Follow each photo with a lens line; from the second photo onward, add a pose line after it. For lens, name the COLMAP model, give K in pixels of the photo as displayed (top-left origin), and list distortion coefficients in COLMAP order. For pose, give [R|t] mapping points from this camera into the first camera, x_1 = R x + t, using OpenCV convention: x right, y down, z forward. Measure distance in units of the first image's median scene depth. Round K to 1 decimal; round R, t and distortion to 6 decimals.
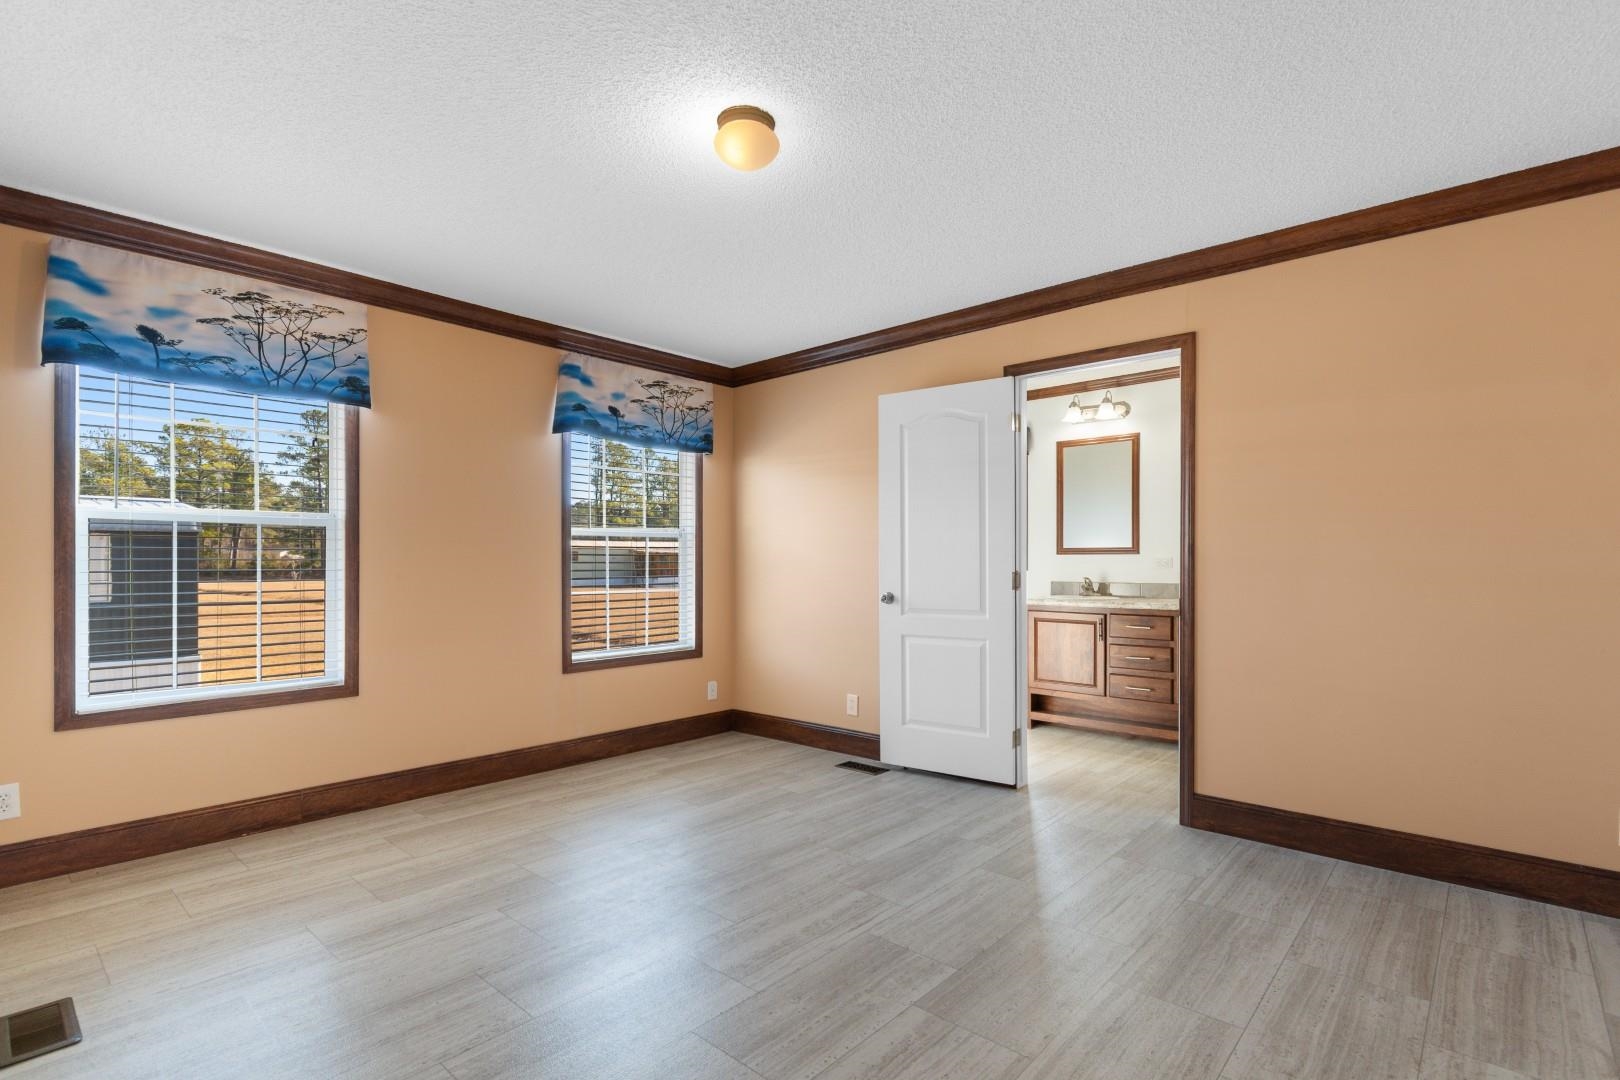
lens RADIAL K [[762.0, 0, 831.9], [0, 762.0, 536.7], [0, 0, 1]] dist [0.000082, -0.004960]
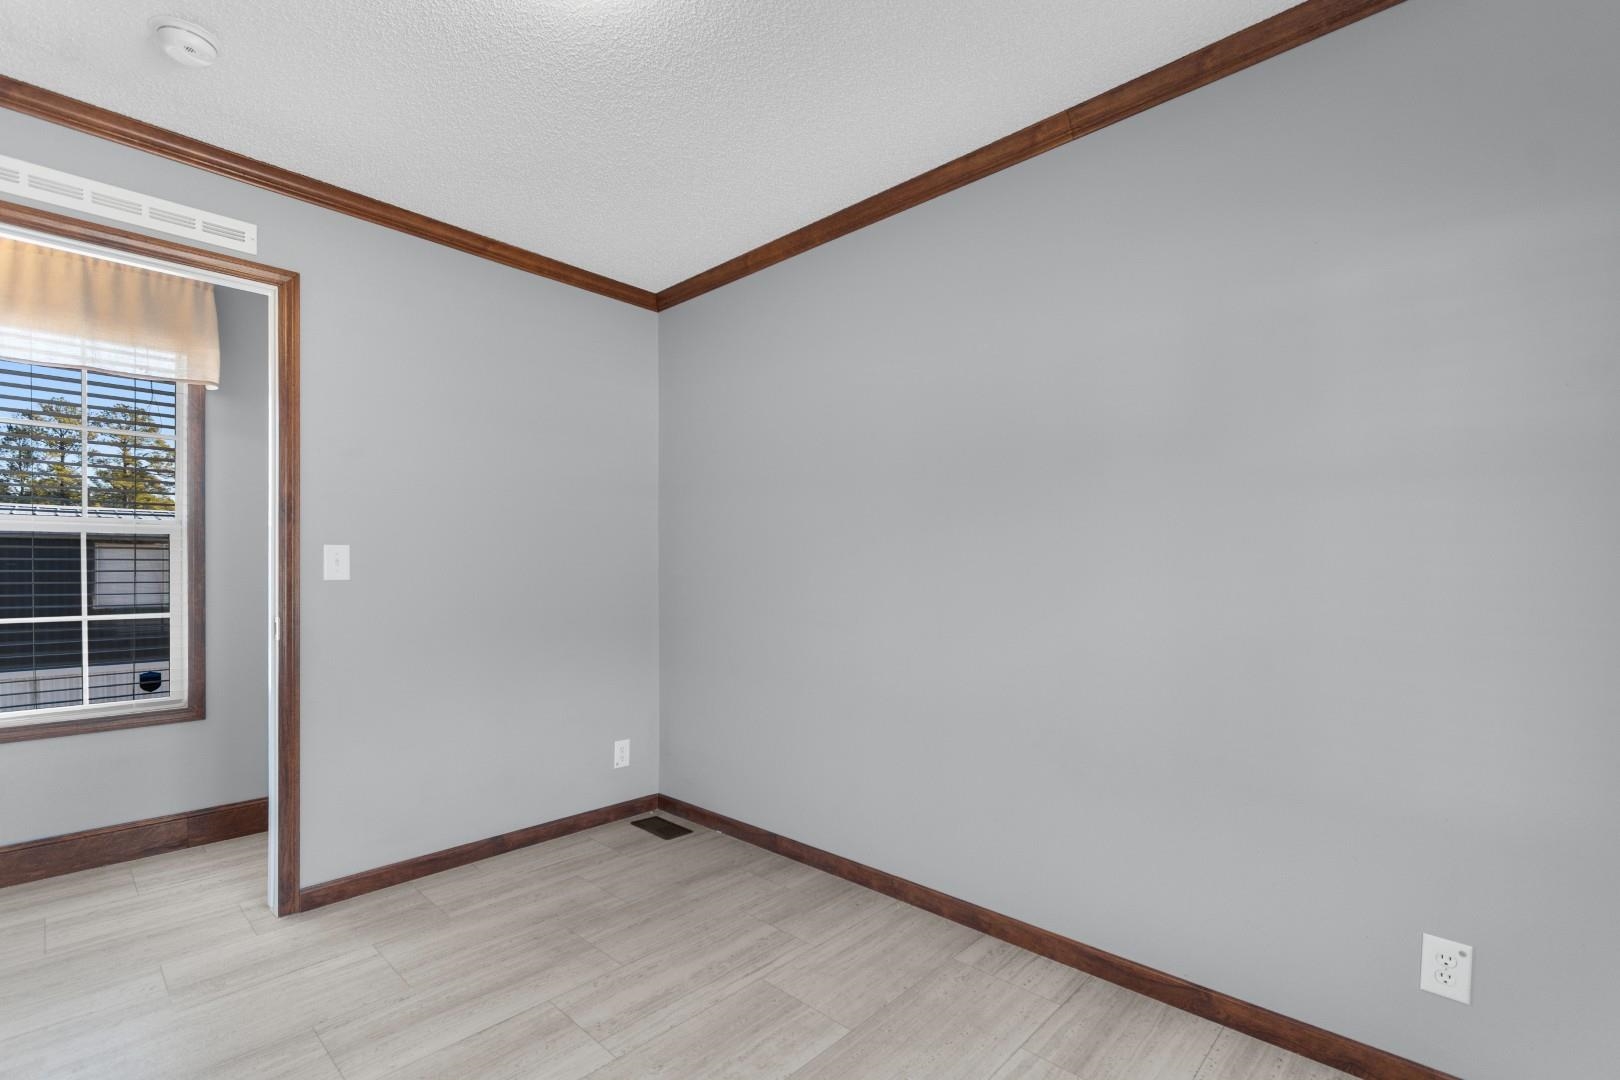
lens RADIAL K [[718.0, 0, 819.8], [0, 718.0, 559.8], [0, 0, 1]] dist [0.001758, -0.000277]
pose [[0.999618, -0.003563, -0.027414, 0.134696], [0.004069, 0.999822, 0.018411, 0.004847], [0.027344, -0.018515, 0.999455, 0.150993]]
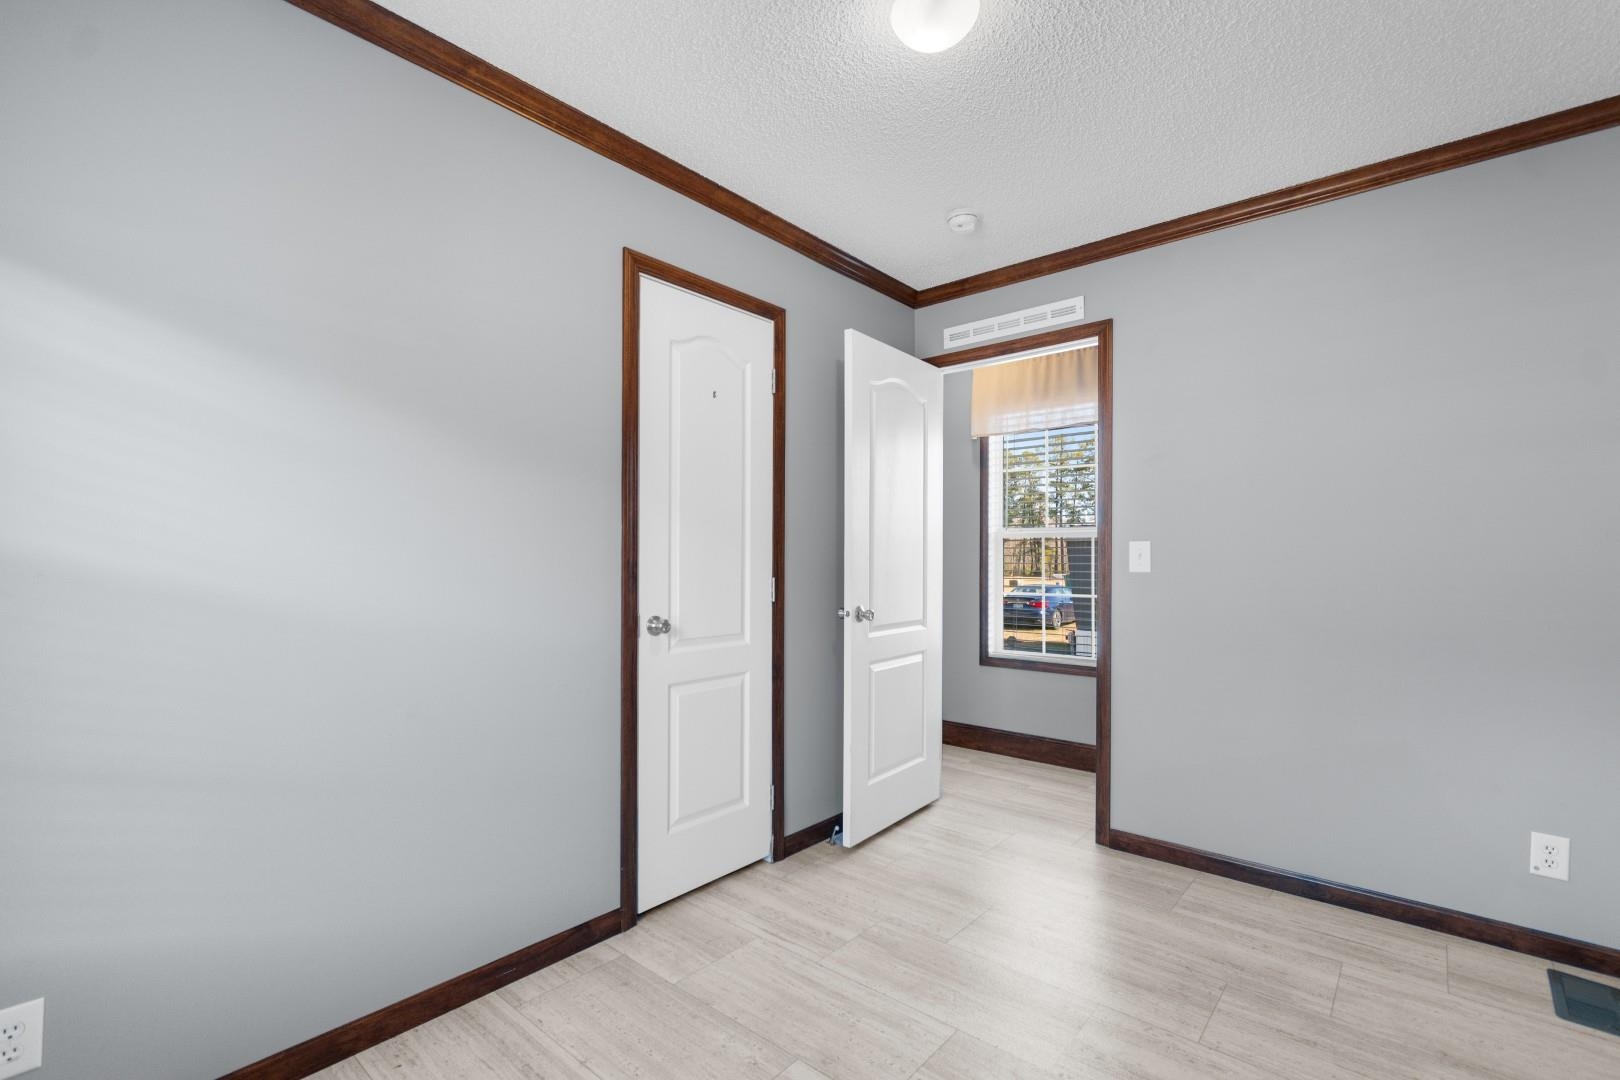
lens RADIAL K [[718.0, 0, 829.3], [0, 718.0, 564.0], [0, 0, 1]] dist [0.001758, -0.000277]
pose [[0.042068, 0.002855, -0.999111, 0.948724], [0.026321, 0.999646, 0.003964, 0.028614], [0.998768, -0.026464, 0.041978, 1.024927]]
